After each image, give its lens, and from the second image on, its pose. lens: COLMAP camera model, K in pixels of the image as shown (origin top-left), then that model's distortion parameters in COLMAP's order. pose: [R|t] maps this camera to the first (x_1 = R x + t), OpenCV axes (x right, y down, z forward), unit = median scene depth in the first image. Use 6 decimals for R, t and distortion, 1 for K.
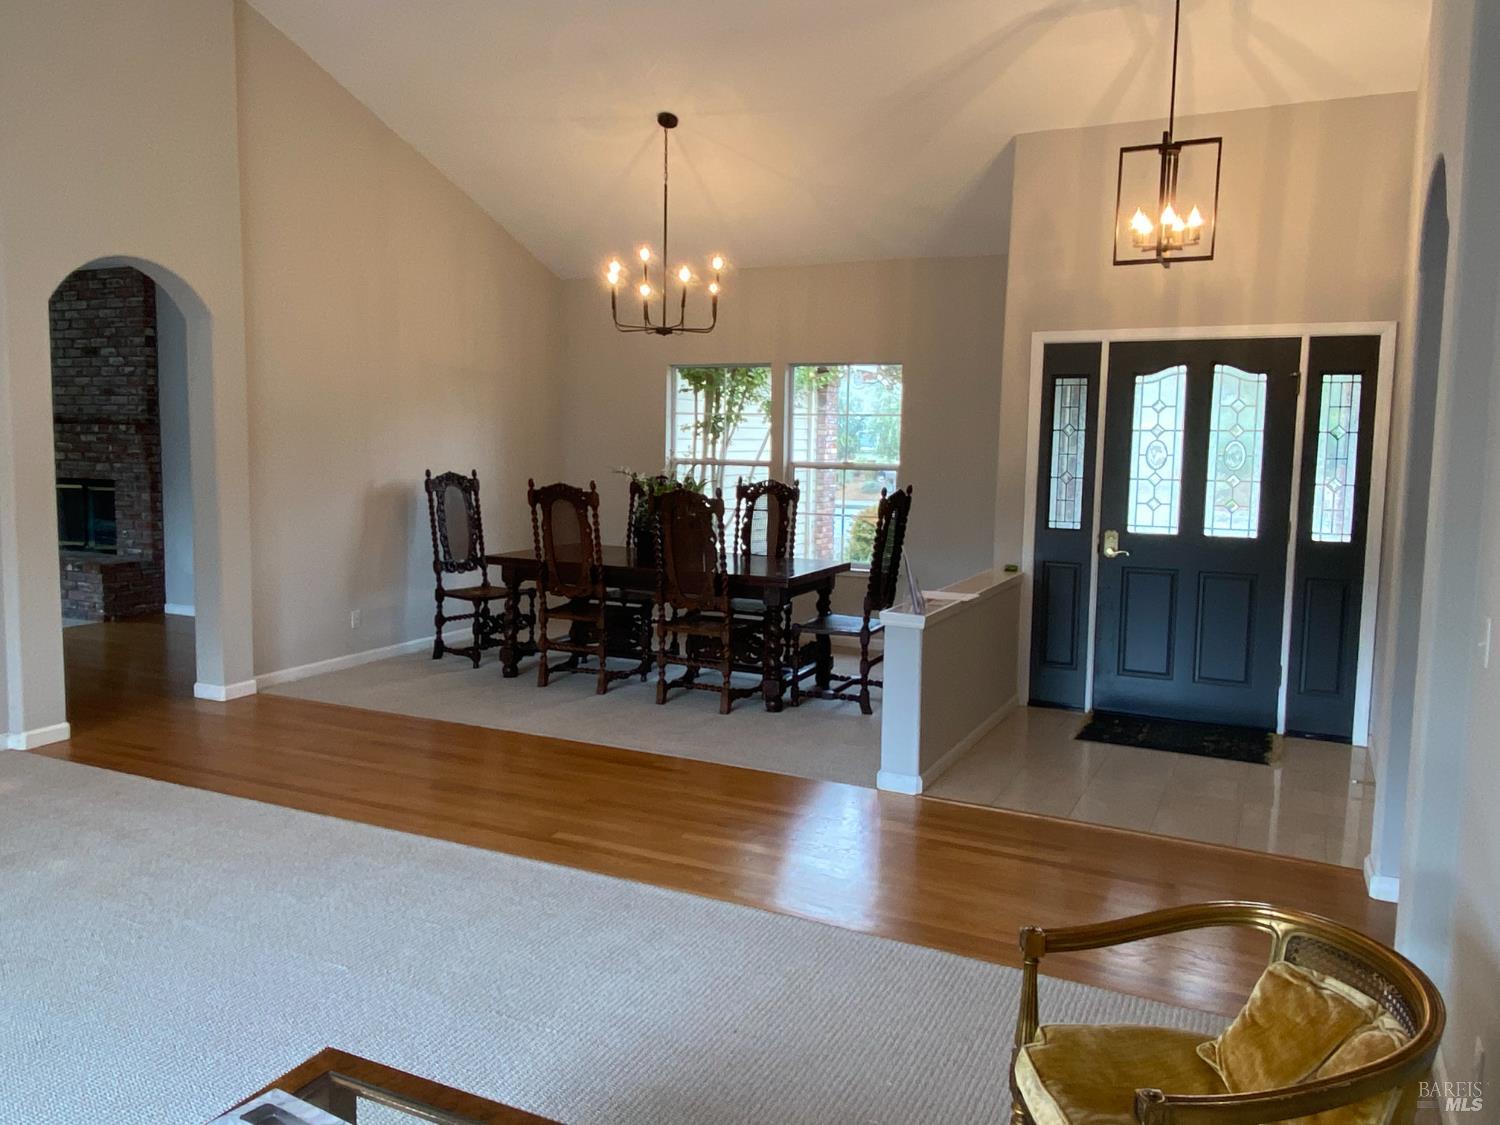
lens RADIAL K [[1148.8, 0, 753.5], [0, 1148.8, 562.6], [0, 0, 1]] dist [0.073669, -0.091880]
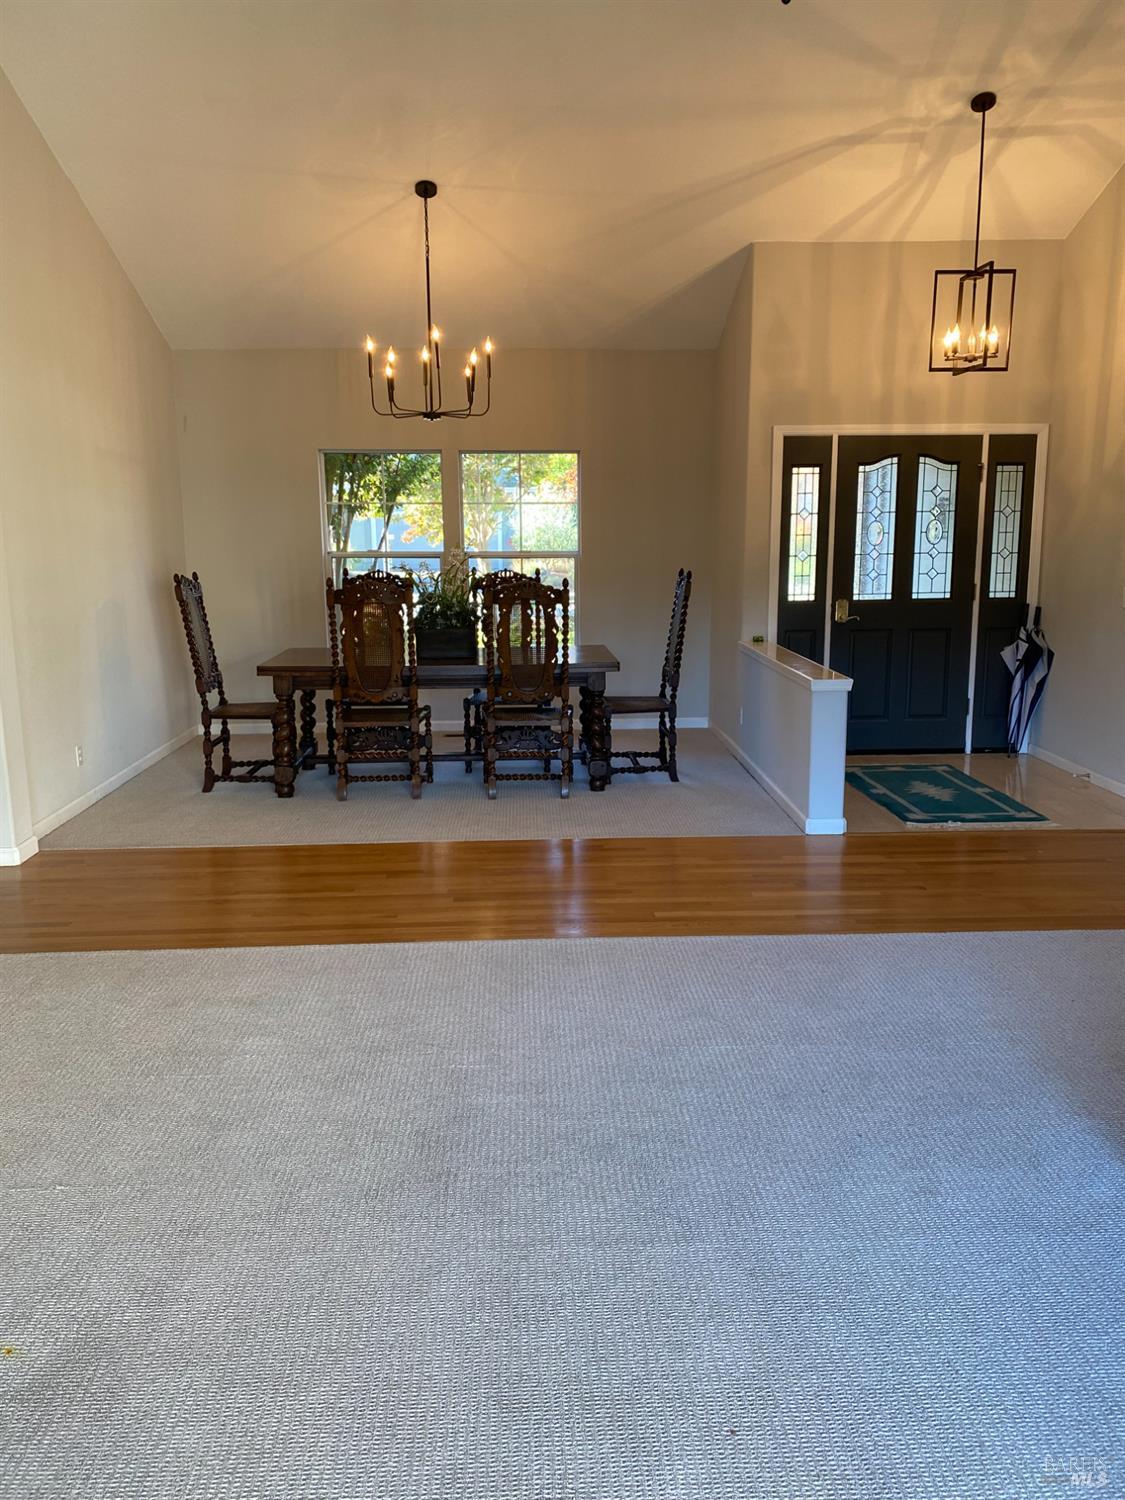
lens RADIAL K [[1140.9, 0, 576.3], [0, 1140.9, 755.1], [0, 0, 1]] dist [0.036652, -0.038254]
pose [[0.873168, -0.117858, 0.472955, -0.469183], [0.076733, 0.991465, 0.105403, -0.013635], [-0.481341, -0.055743, 0.874759, 0.097887]]
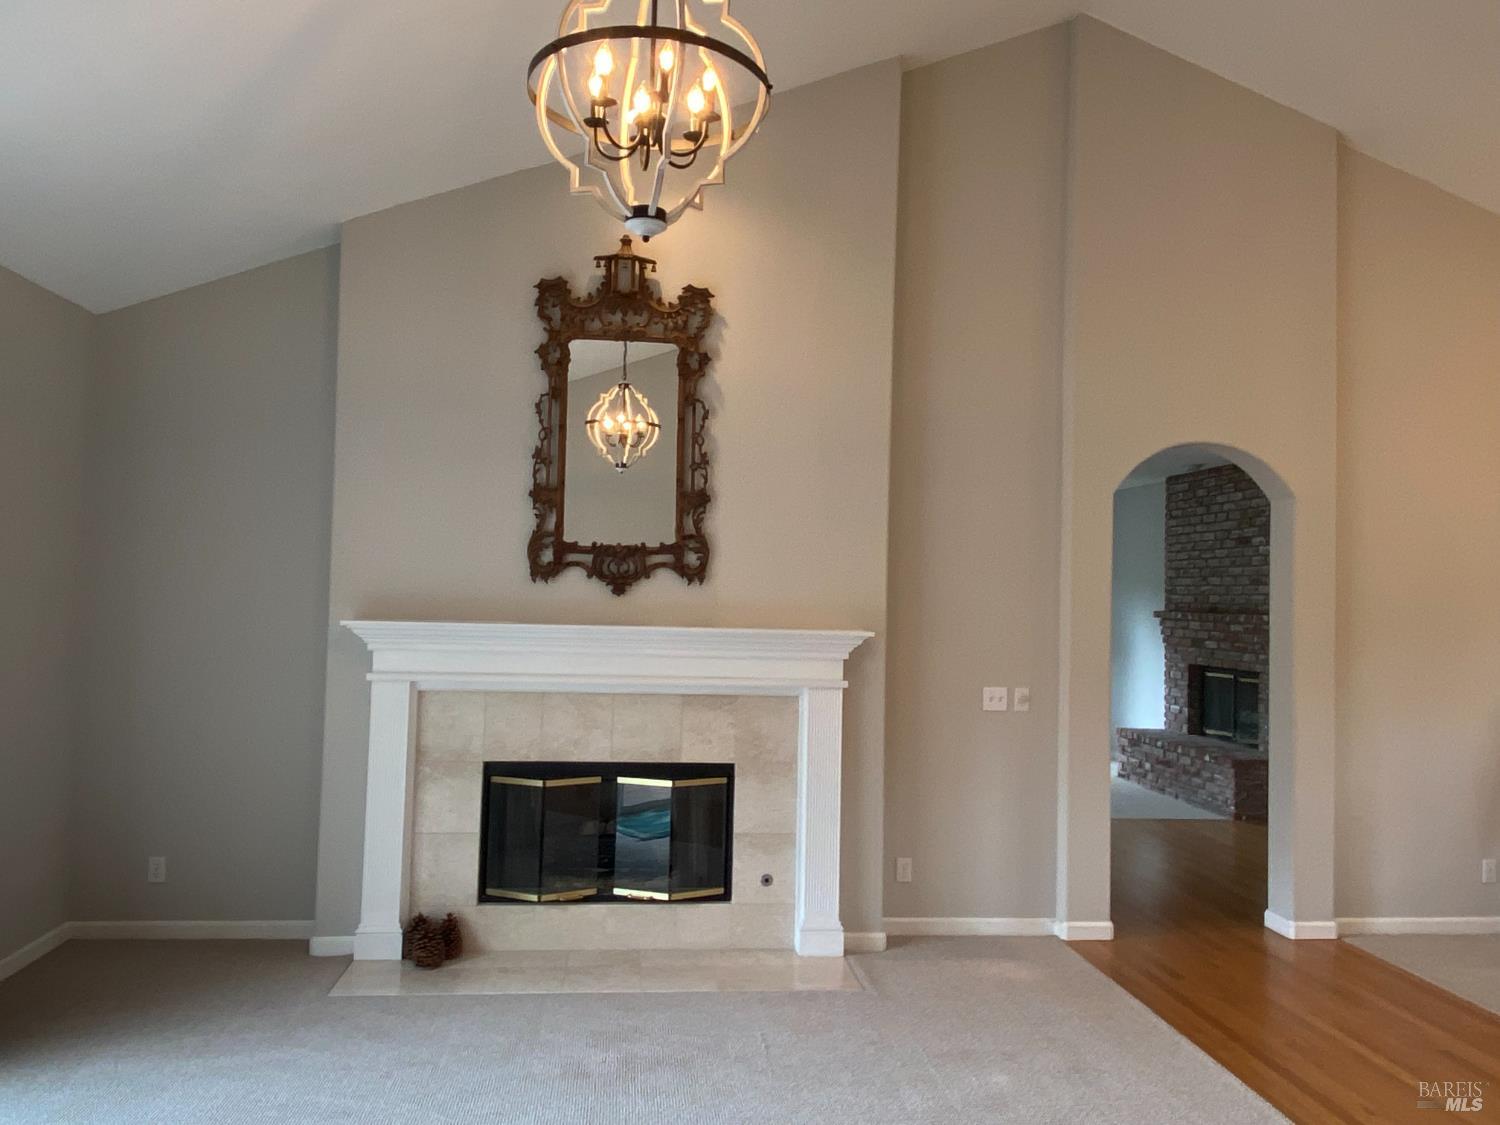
lens RADIAL K [[1148.8, 0, 715.6], [0, 1148.8, 532.6], [0, 0, 1]] dist [0.073669, -0.091880]
pose [[0.514612, -0.047829, -0.856088, 0.070015], [-0.112635, 0.986020, -0.122795, -0.021734], [0.849993, 0.159617, 0.502031, 0.160322]]
